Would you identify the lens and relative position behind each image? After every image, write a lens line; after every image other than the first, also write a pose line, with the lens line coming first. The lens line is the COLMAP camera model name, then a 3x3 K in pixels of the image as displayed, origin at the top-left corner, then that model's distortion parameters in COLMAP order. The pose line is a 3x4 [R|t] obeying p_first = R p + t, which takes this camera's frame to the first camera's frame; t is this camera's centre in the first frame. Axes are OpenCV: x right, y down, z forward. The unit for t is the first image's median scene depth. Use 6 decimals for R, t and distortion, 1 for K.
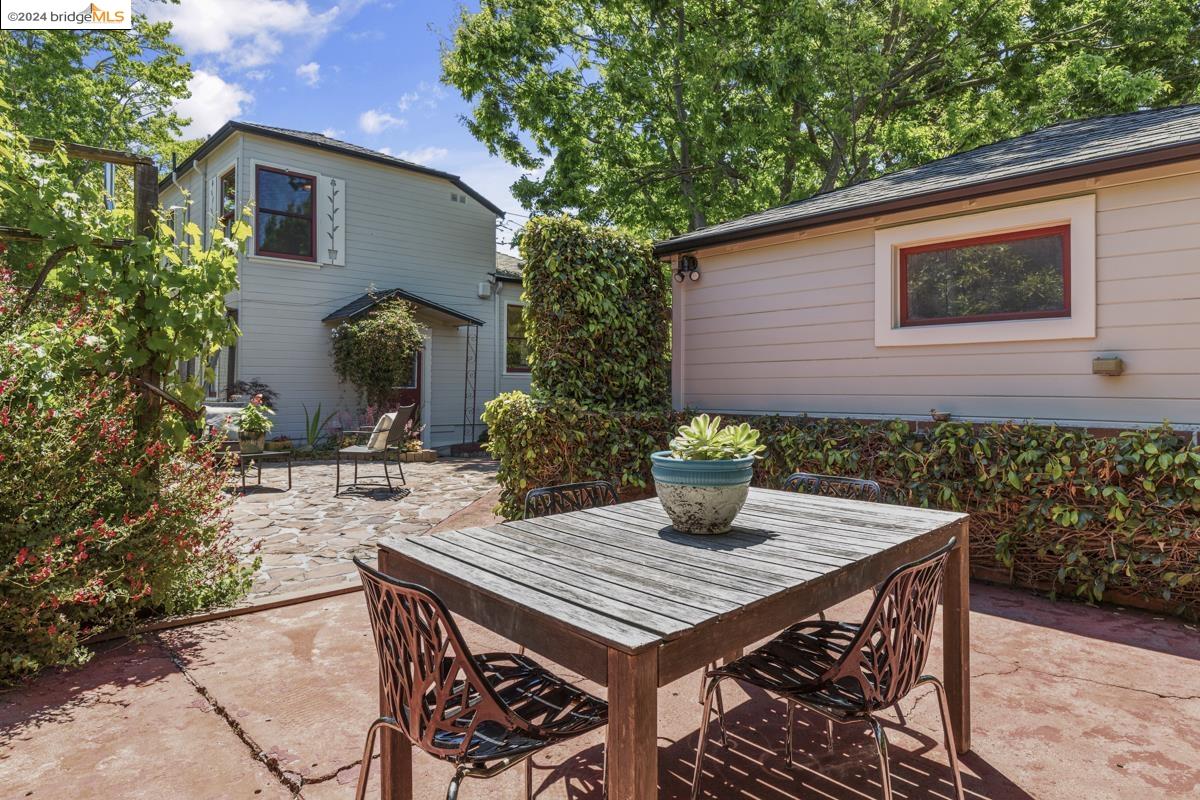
lens RADIAL K [[675.3, 0, 603.5], [0, 675.3, 396.2], [0, 0, 1]] dist [0.003258, 0.000175]
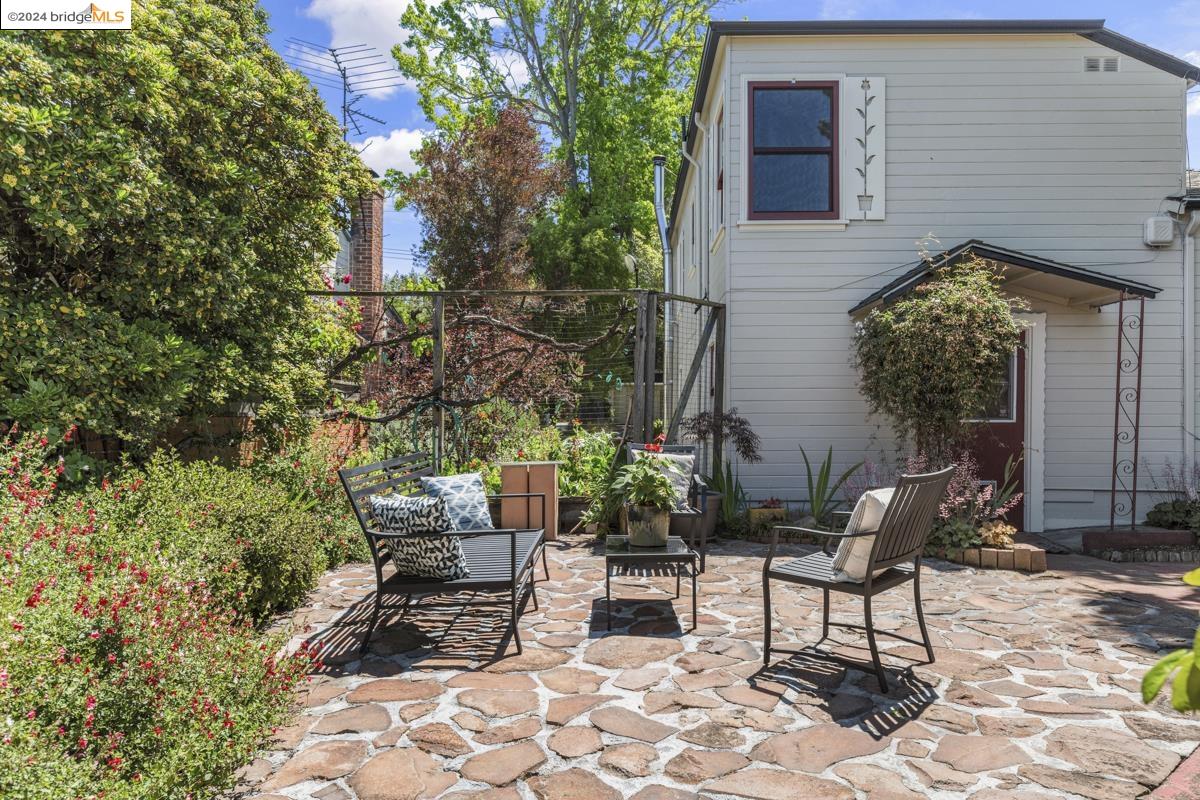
lens RADIAL K [[829.0, 0, 602.1], [0, 829.0, 413.1], [0, 0, 1]] dist [0.002068, 0.002216]
pose [[0.722840, -0.002508, -0.691011, -0.055219], [-0.010395, 0.999841, -0.014503, -0.006212], [0.690937, 0.017666, 0.722699, 0.300341]]
